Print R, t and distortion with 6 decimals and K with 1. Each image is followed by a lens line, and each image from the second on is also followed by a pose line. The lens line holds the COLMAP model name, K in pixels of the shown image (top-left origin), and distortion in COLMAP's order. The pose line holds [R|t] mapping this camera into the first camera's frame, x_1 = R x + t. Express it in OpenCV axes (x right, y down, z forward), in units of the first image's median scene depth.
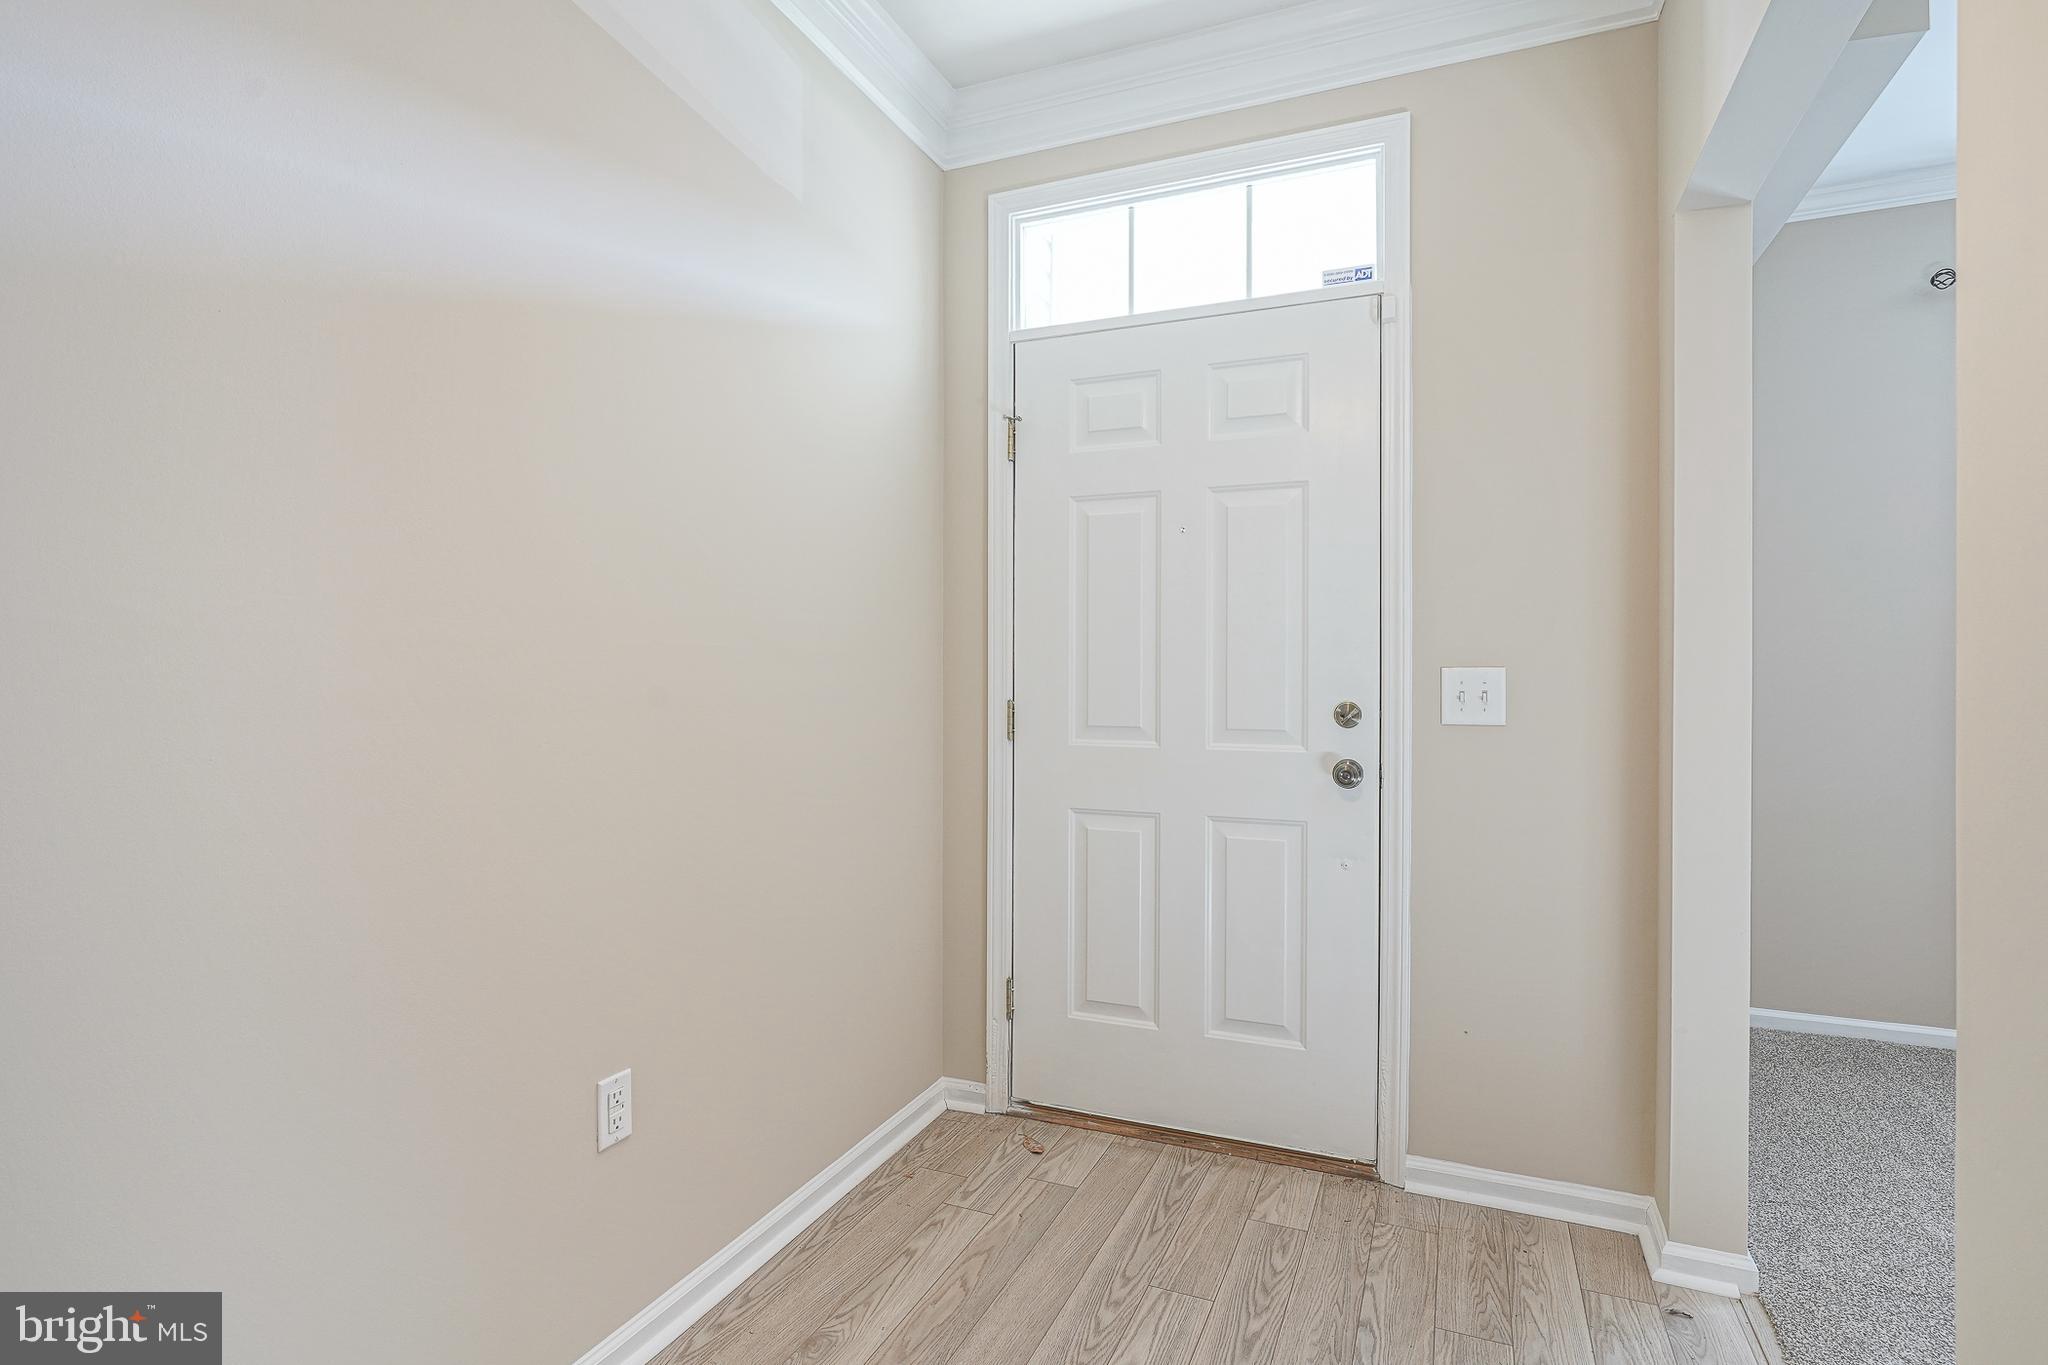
lens RADIAL K [[1007.2, 0, 1032.5], [0, 1007.2, 682.1], [0, 0, 1]] dist [-0.002512, 0.002771]
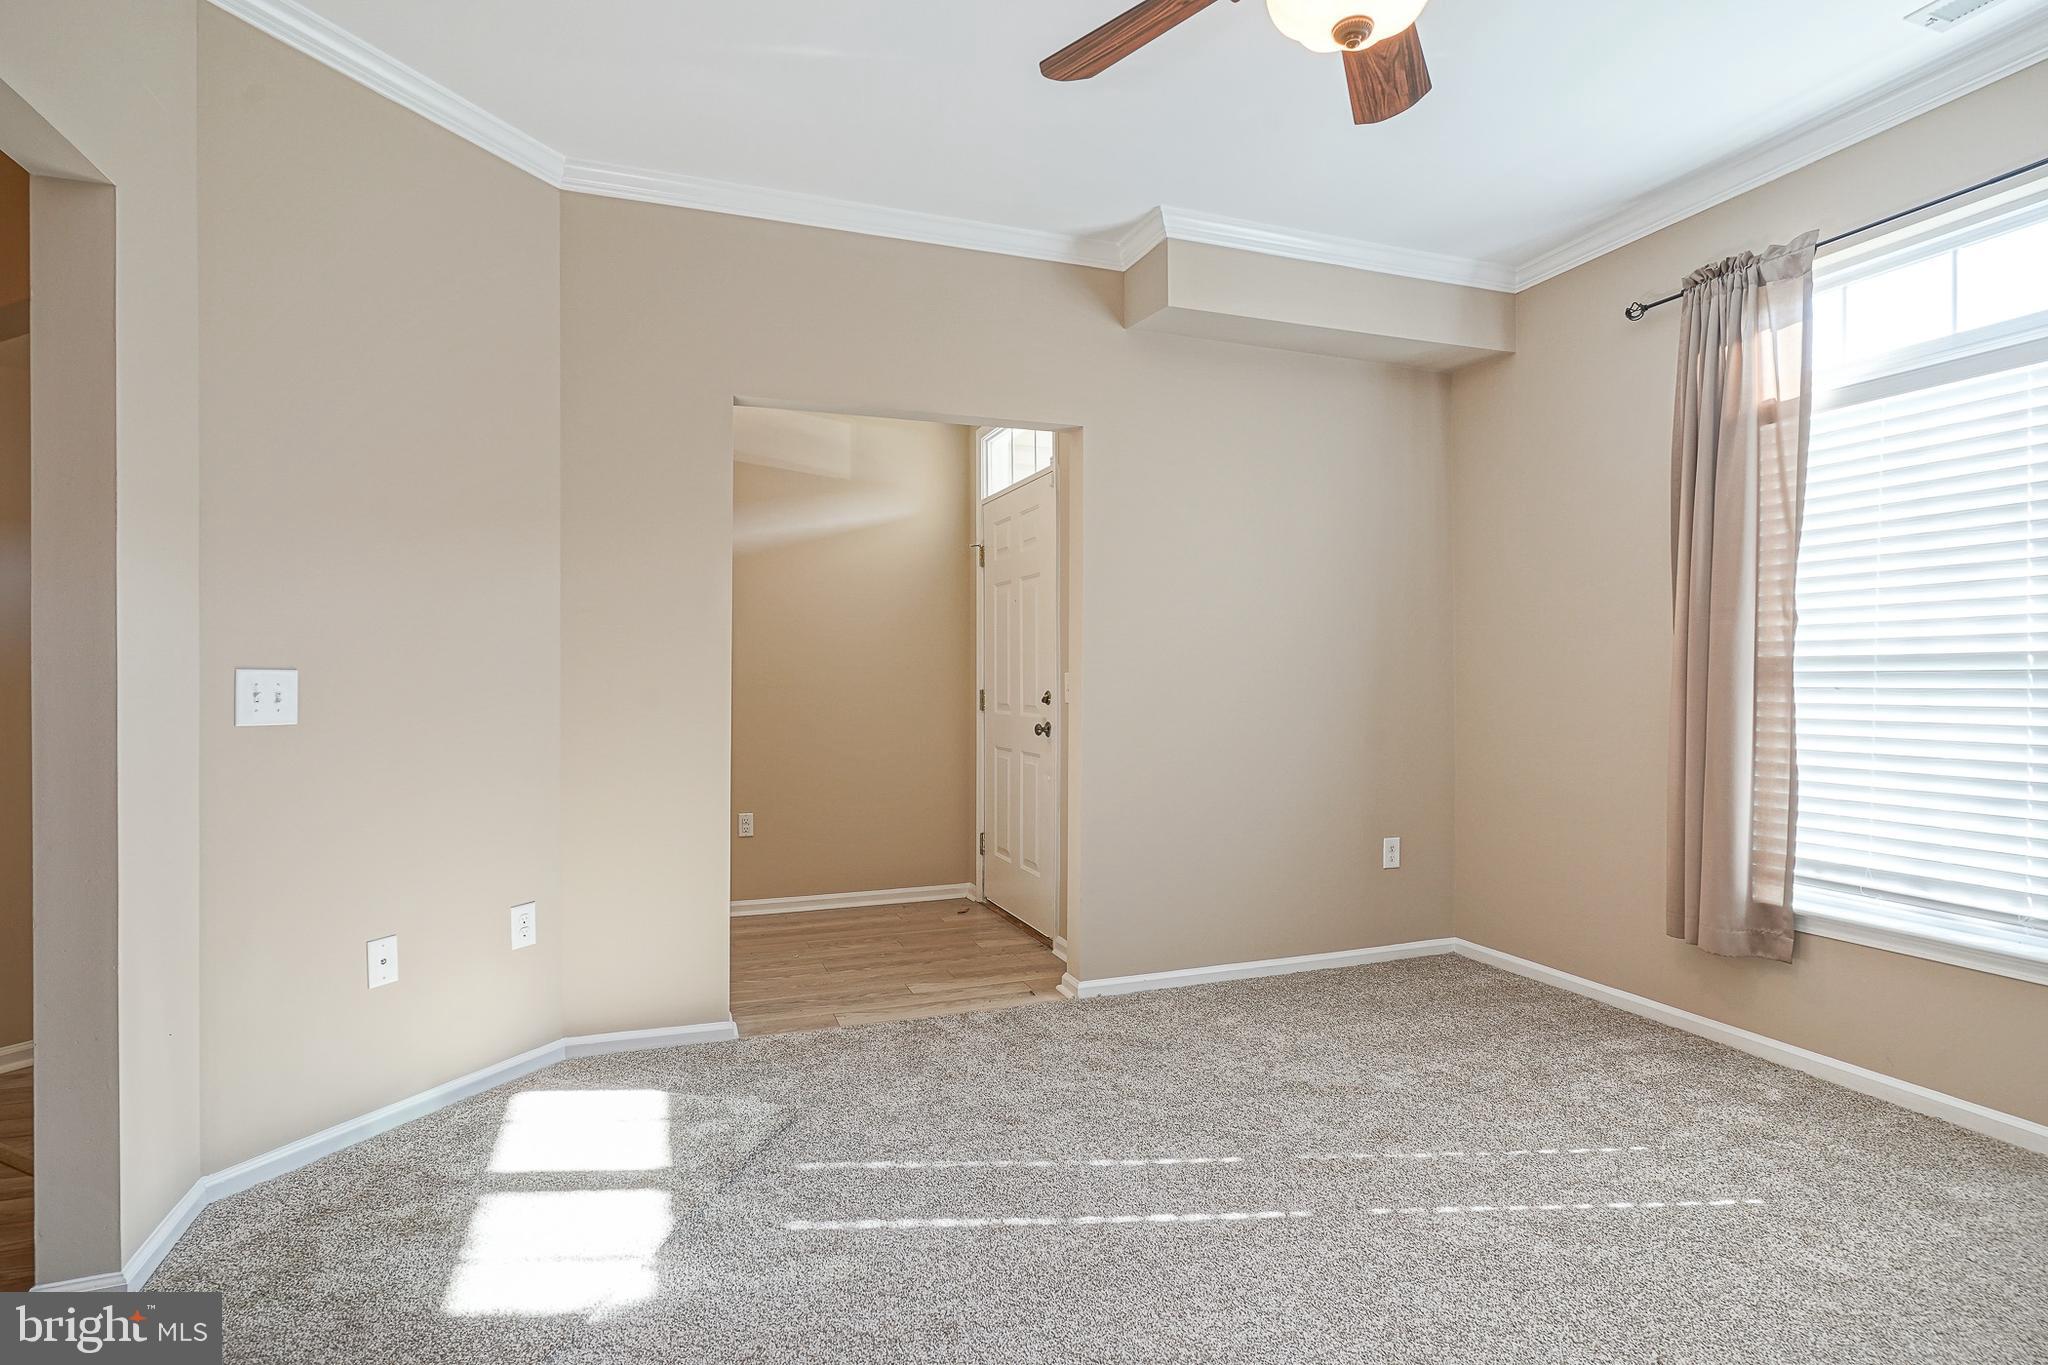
lens RADIAL K [[994.1, 0, 1024.0], [0, 994.1, 682.5], [0, 0, 1]] dist [-0.003918, -0.000330]
pose [[0.691625, 0.002823, -0.722251, 1.604579], [-0.001669, 0.999996, 0.002311, -0.000174], [0.722255, -0.000392, 0.691627, -0.302076]]
